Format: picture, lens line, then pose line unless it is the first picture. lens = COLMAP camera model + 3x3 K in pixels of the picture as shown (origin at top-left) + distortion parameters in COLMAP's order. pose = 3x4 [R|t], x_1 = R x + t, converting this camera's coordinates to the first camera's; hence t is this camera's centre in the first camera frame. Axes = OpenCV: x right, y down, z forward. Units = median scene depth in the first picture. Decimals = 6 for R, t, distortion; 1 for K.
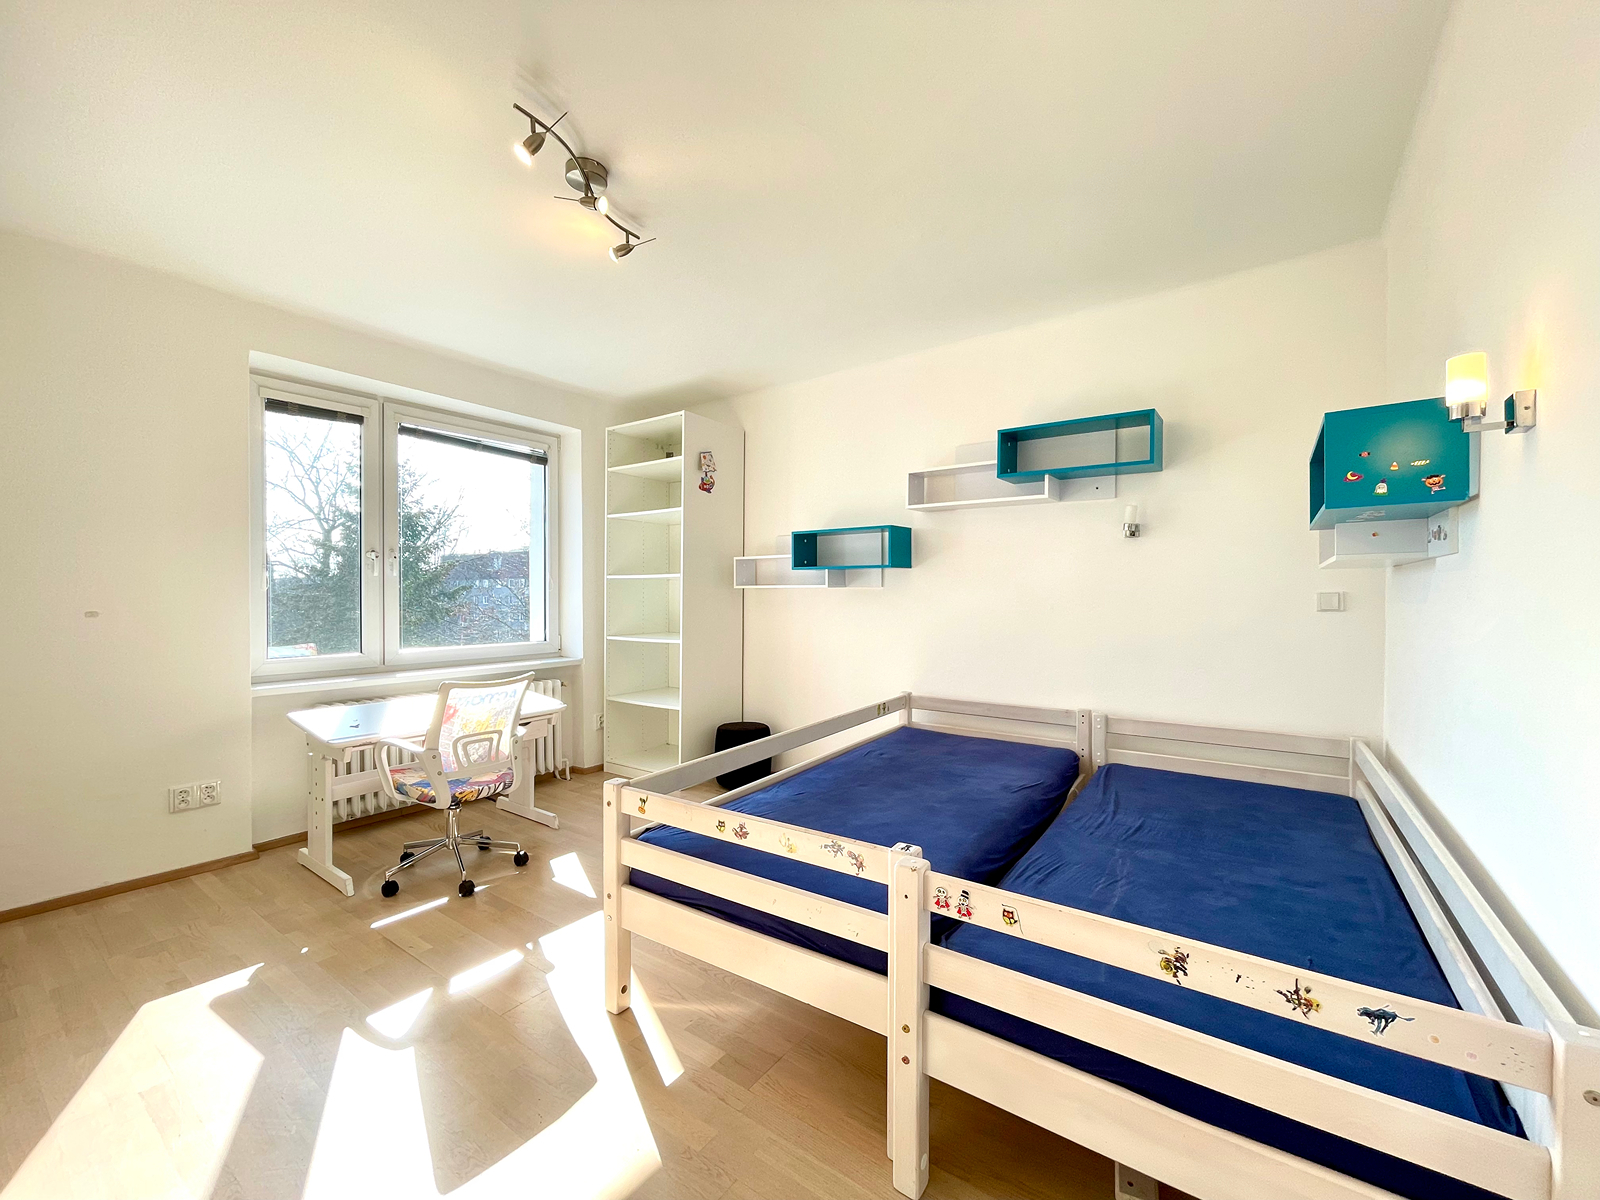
lens RADIAL K [[658.7, 0, 802.3], [0, 658.7, 596.5], [0, 0, 1]] dist [0.002035, 0.001217]
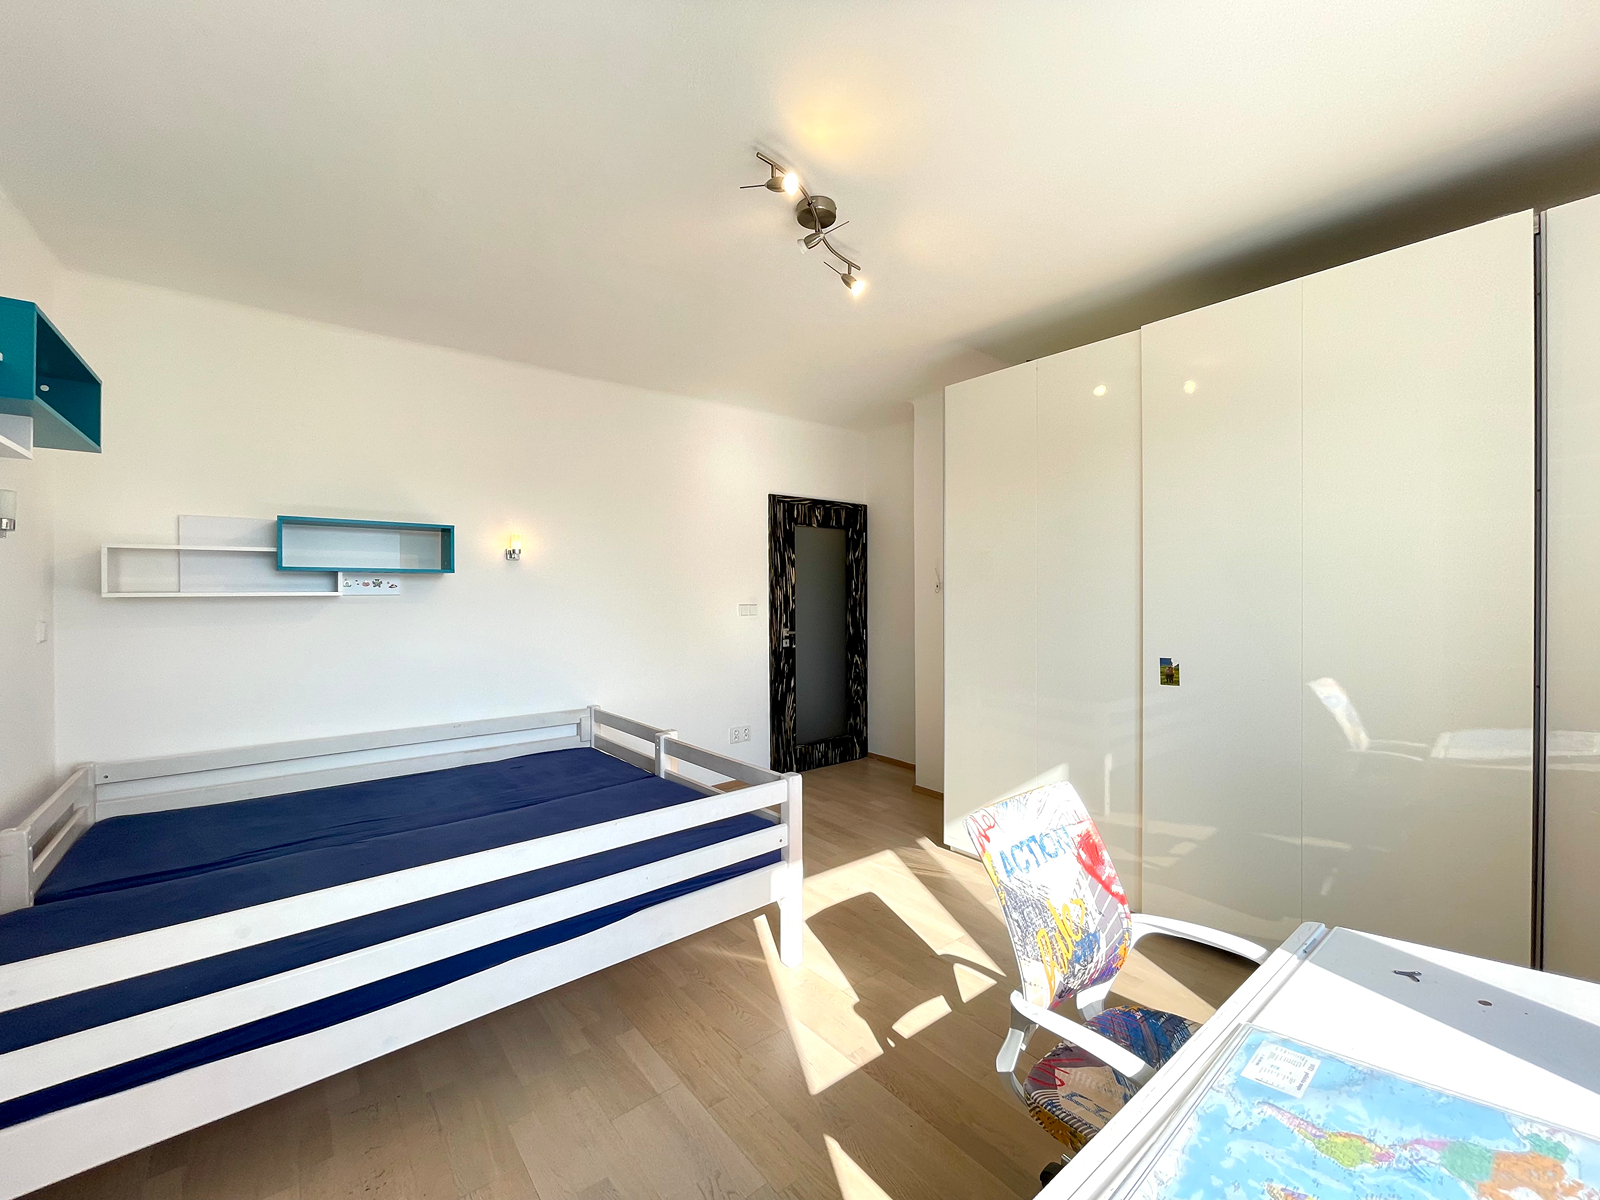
lens RADIAL K [[658.7, 0, 802.8], [0, 658.7, 594.5], [0, 0, 1]] dist [0.002035, 0.001217]
pose [[-0.957393, -0.004710, 0.288751, -0.615640], [0.000442, 0.999842, 0.017776, -0.054914], [-0.288789, 0.017147, -0.957239, 2.052925]]
